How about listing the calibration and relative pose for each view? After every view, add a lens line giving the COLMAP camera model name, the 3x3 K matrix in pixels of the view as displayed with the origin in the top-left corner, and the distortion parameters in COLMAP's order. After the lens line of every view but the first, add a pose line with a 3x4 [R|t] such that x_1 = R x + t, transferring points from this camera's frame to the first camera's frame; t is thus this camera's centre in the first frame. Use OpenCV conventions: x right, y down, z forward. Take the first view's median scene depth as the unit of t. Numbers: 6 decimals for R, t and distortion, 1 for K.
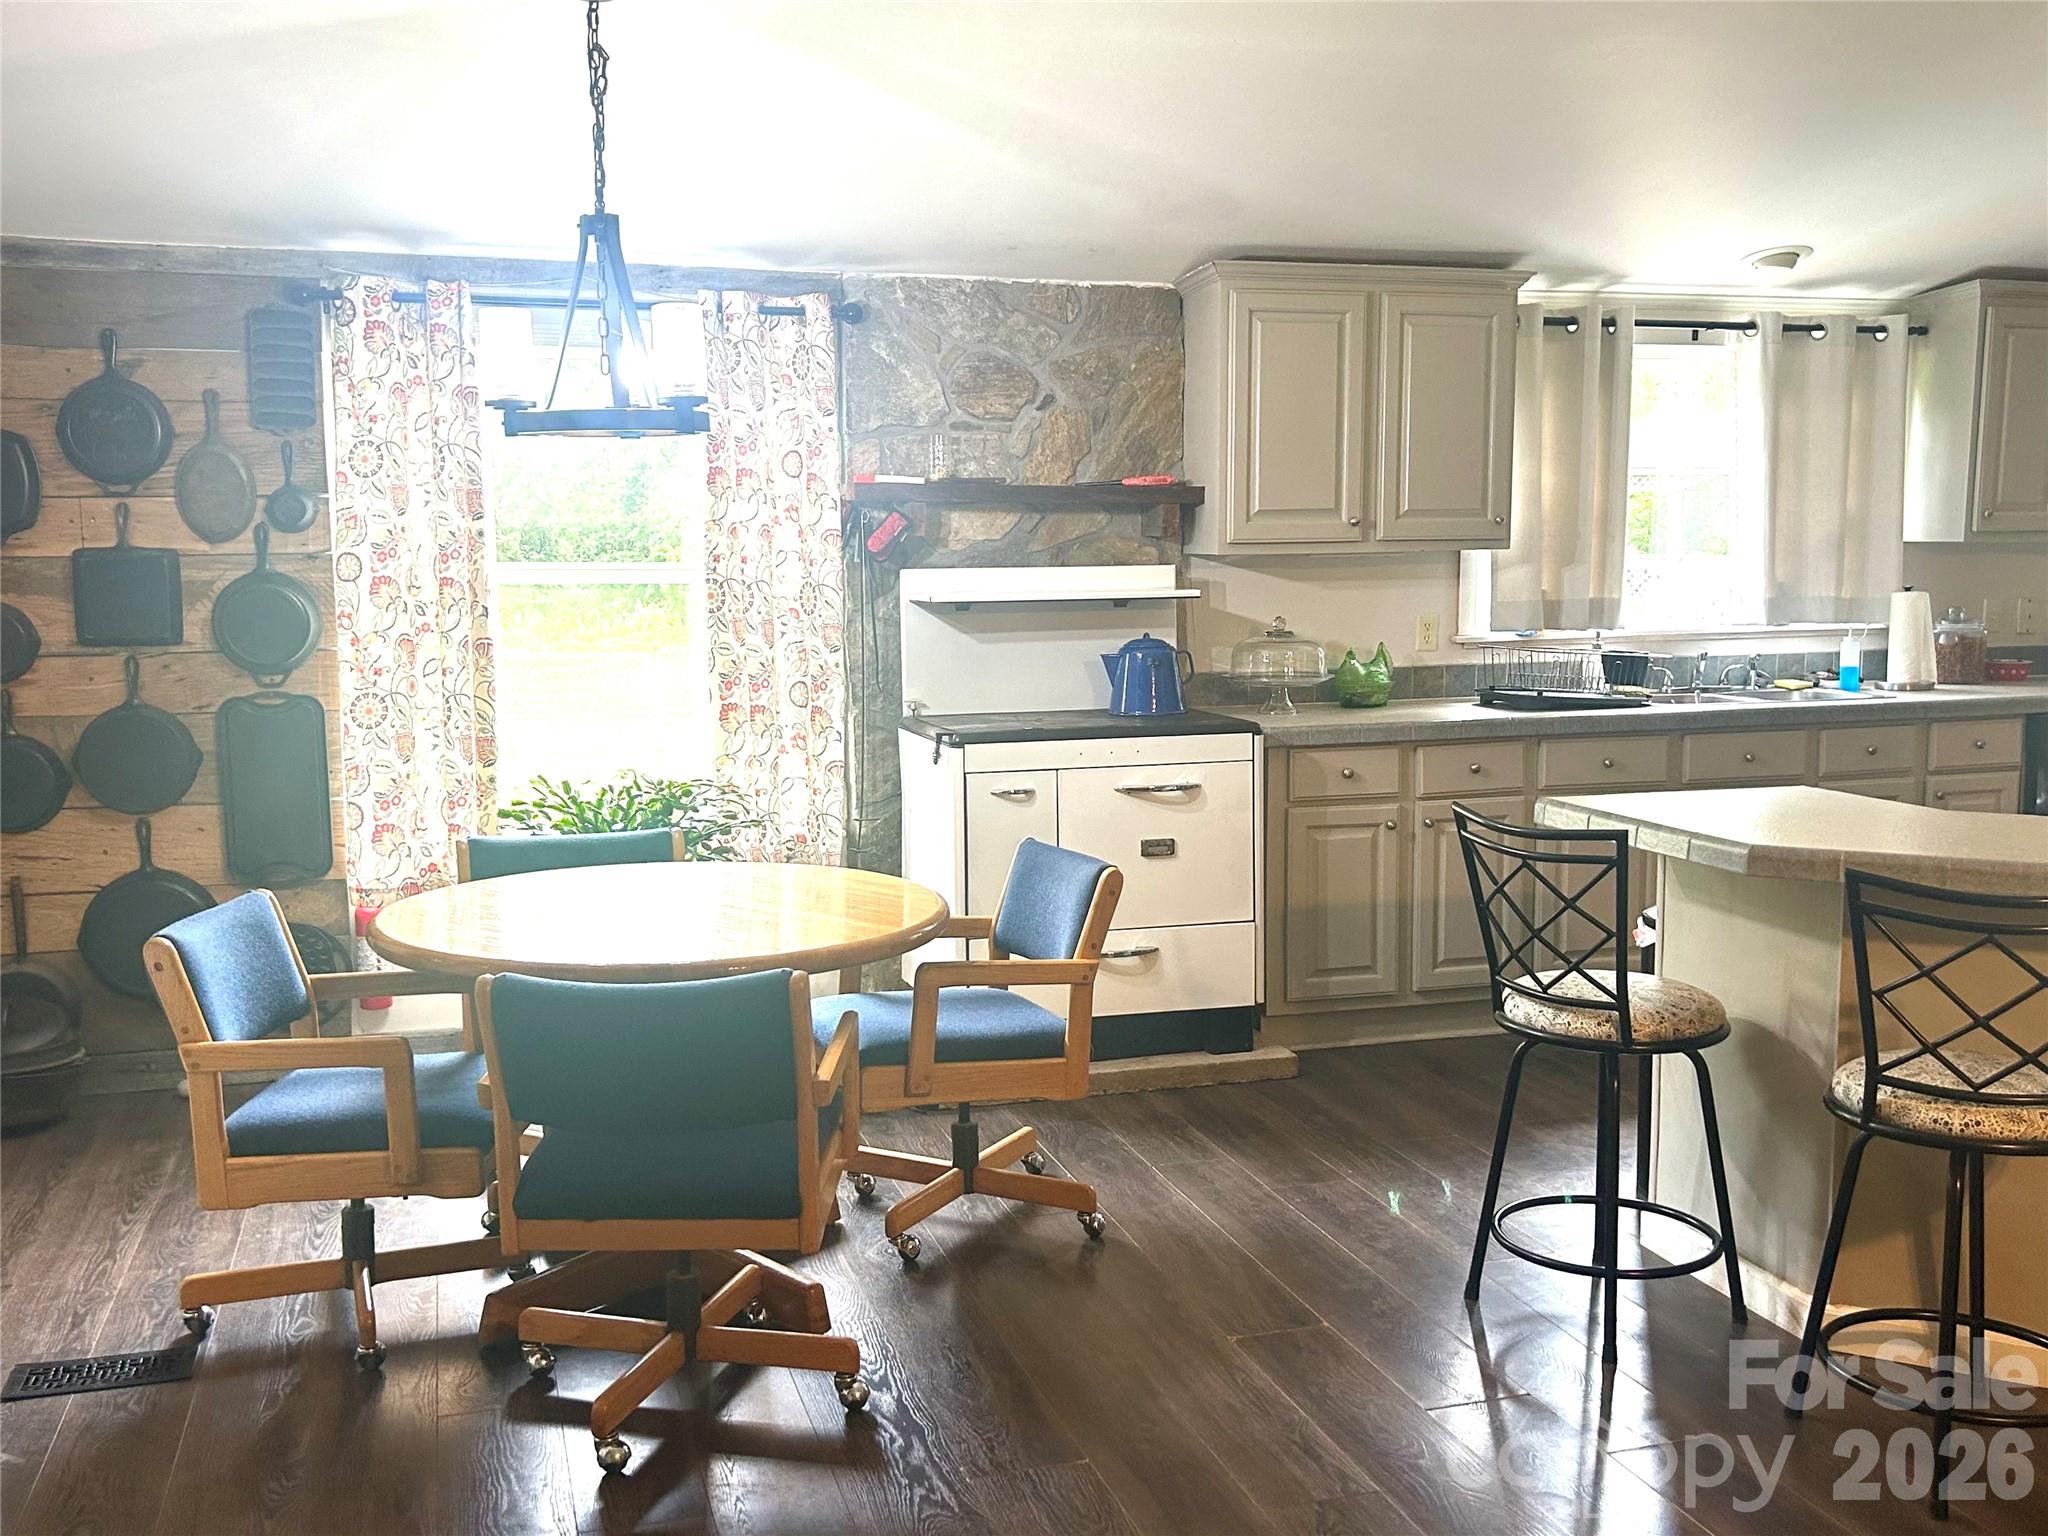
lens RADIAL K [[1947.4, 0, 1047.6], [0, 1947.4, 788.7], [0, 0, 1]] dist [0.112221, -0.237323]
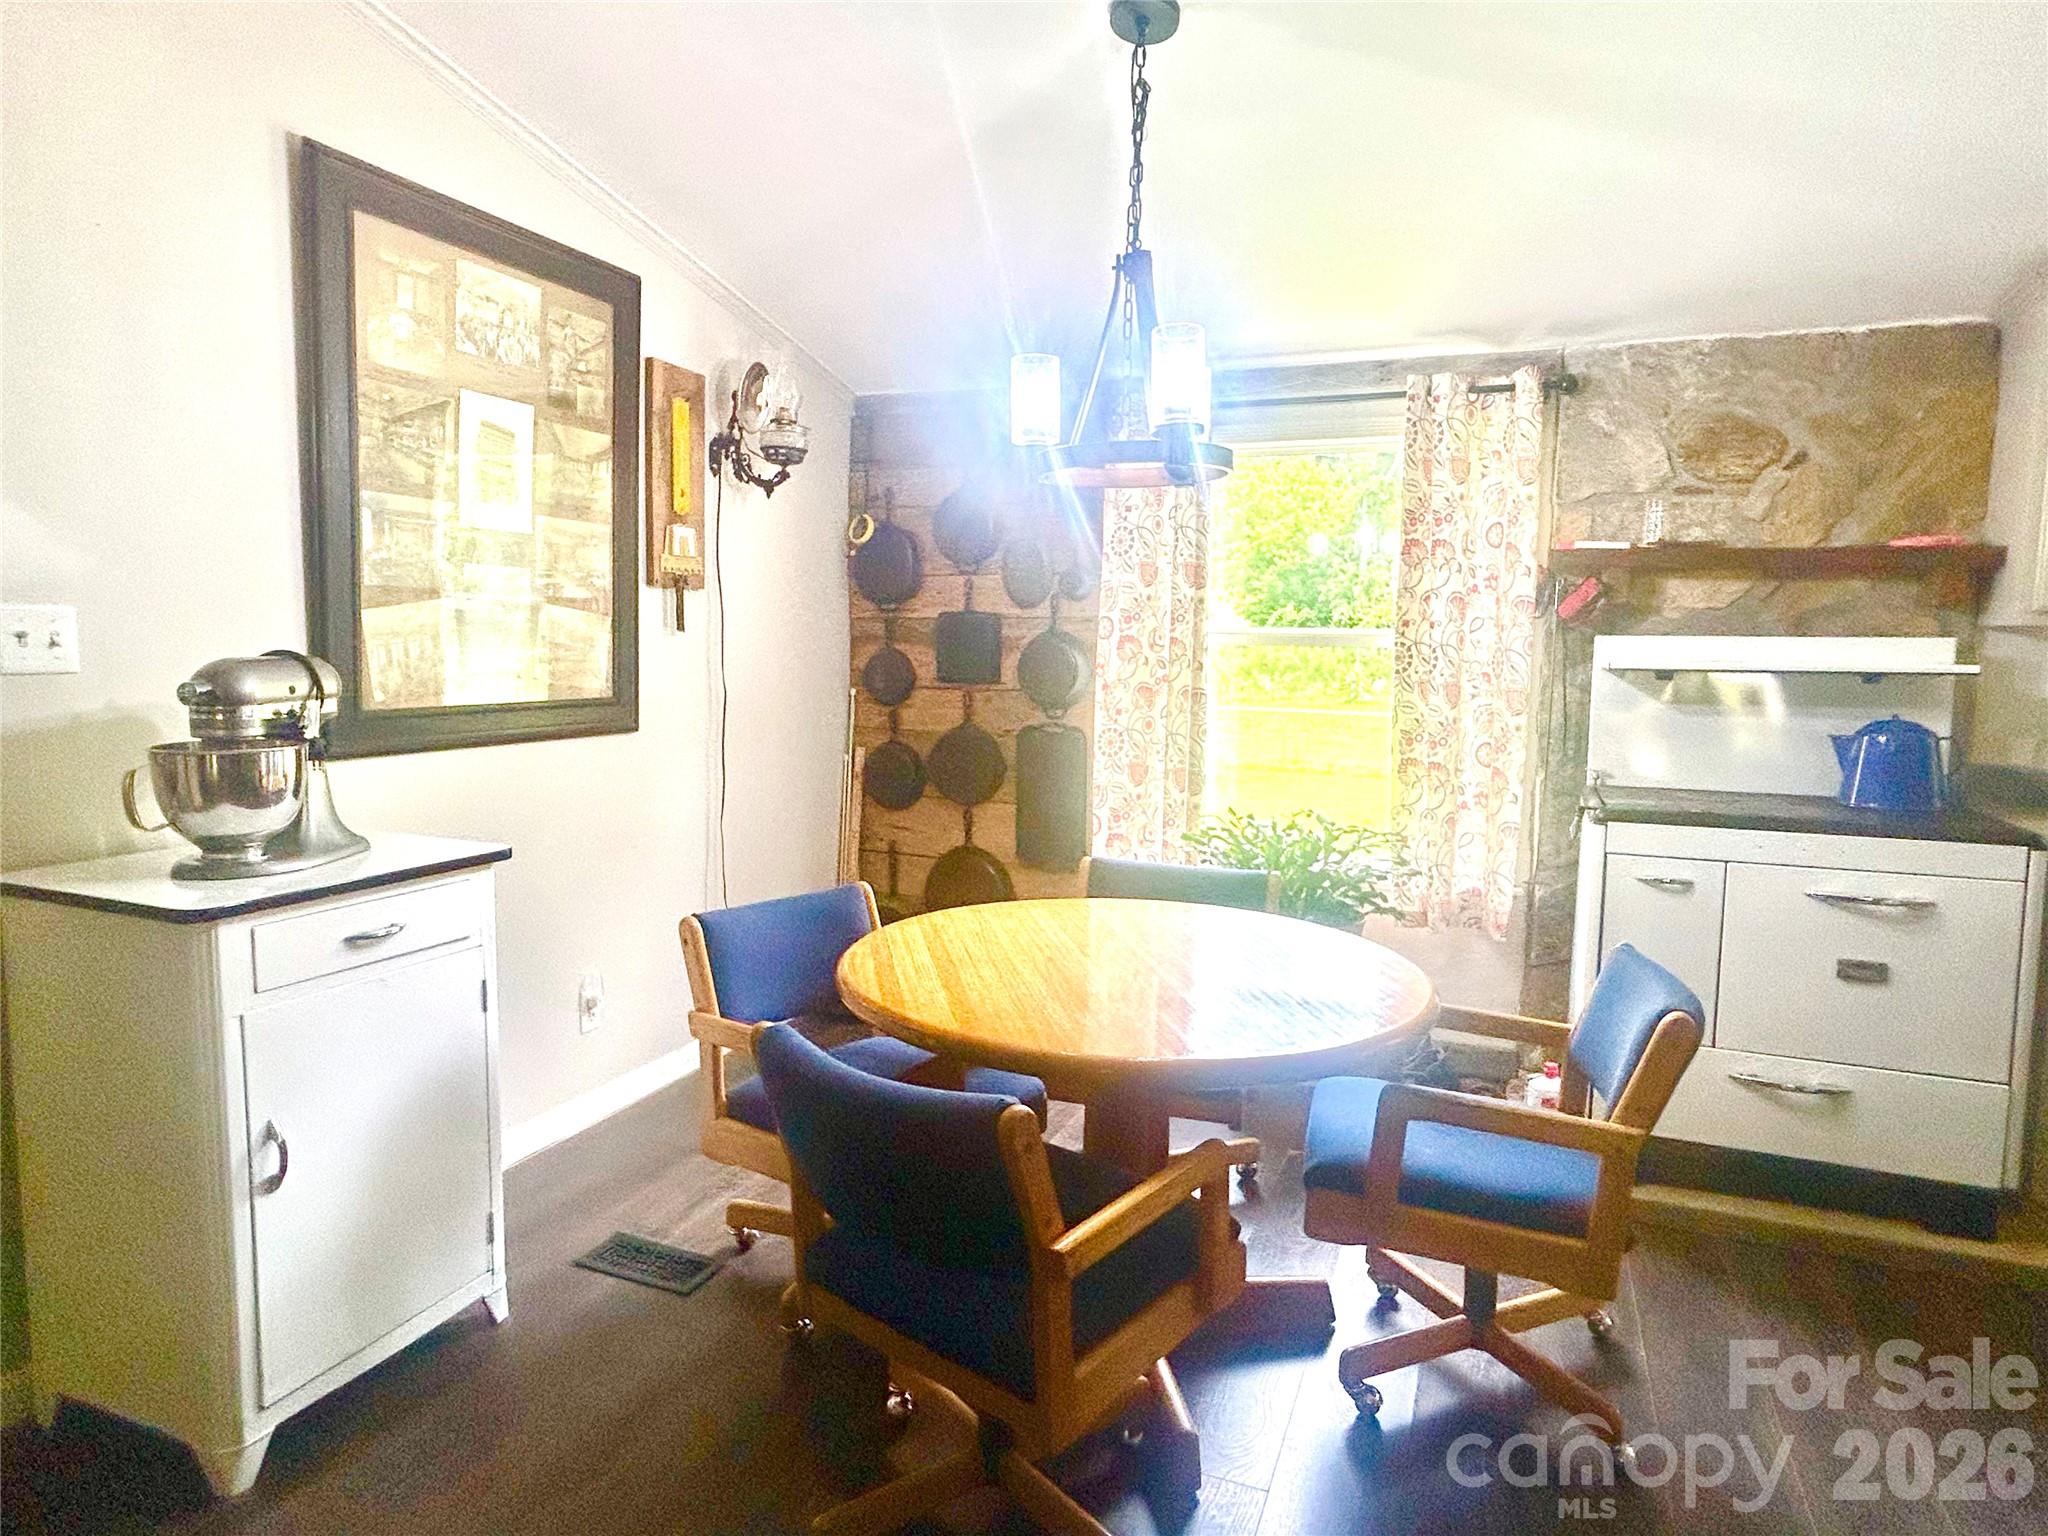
lens RADIAL K [[1198.8, 0, 1024.0], [0, 1198.8, 768.0], [0, 0, 1]] dist [-0.003929, -0.002130]
pose [[0.772678, 0.082409, -0.629427, 0.094609], [-0.096309, 0.995278, 0.012080, -0.027325], [0.627450, 0.051286, 0.776966, 0.376076]]
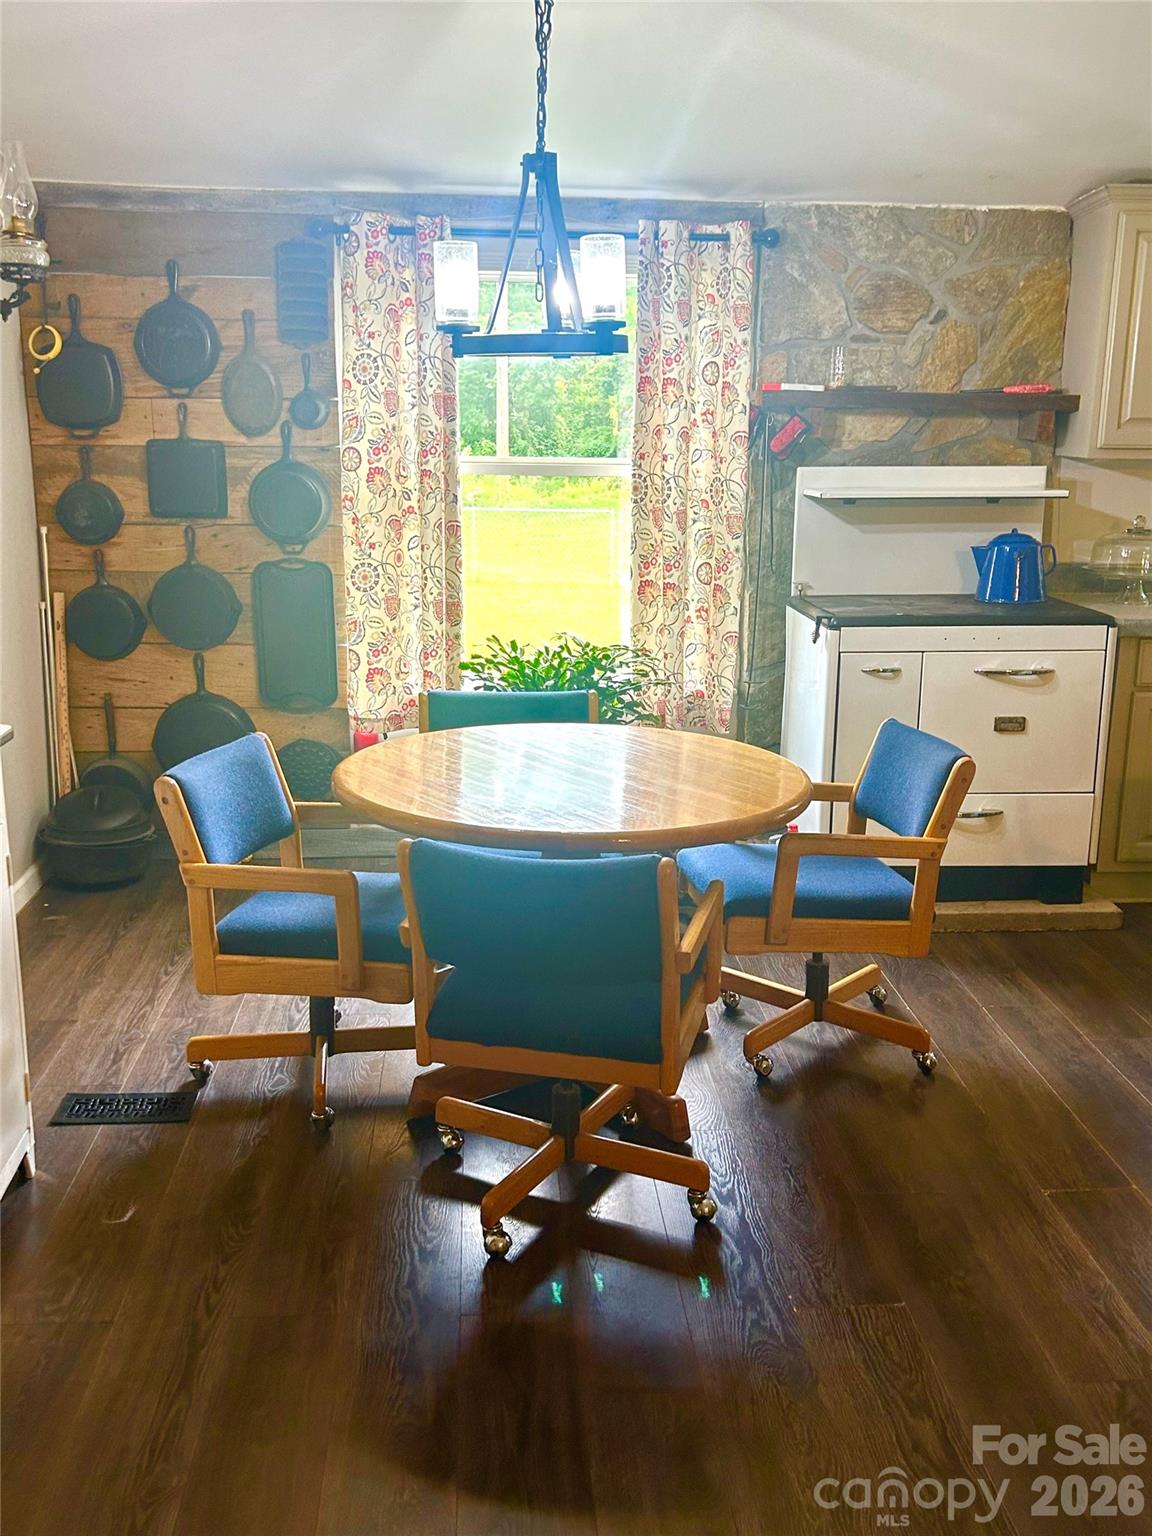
lens RADIAL K [[1452.1, 0, 584.5], [0, 1452.1, 791.8], [0, 0, 1]] dist [0.163059, -0.436021]
pose [[0.974303, 0.069959, -0.214102, 0.001330], [-0.042875, 0.990765, 0.128632, -0.029957], [0.221123, -0.116147, 0.968305, 0.112165]]
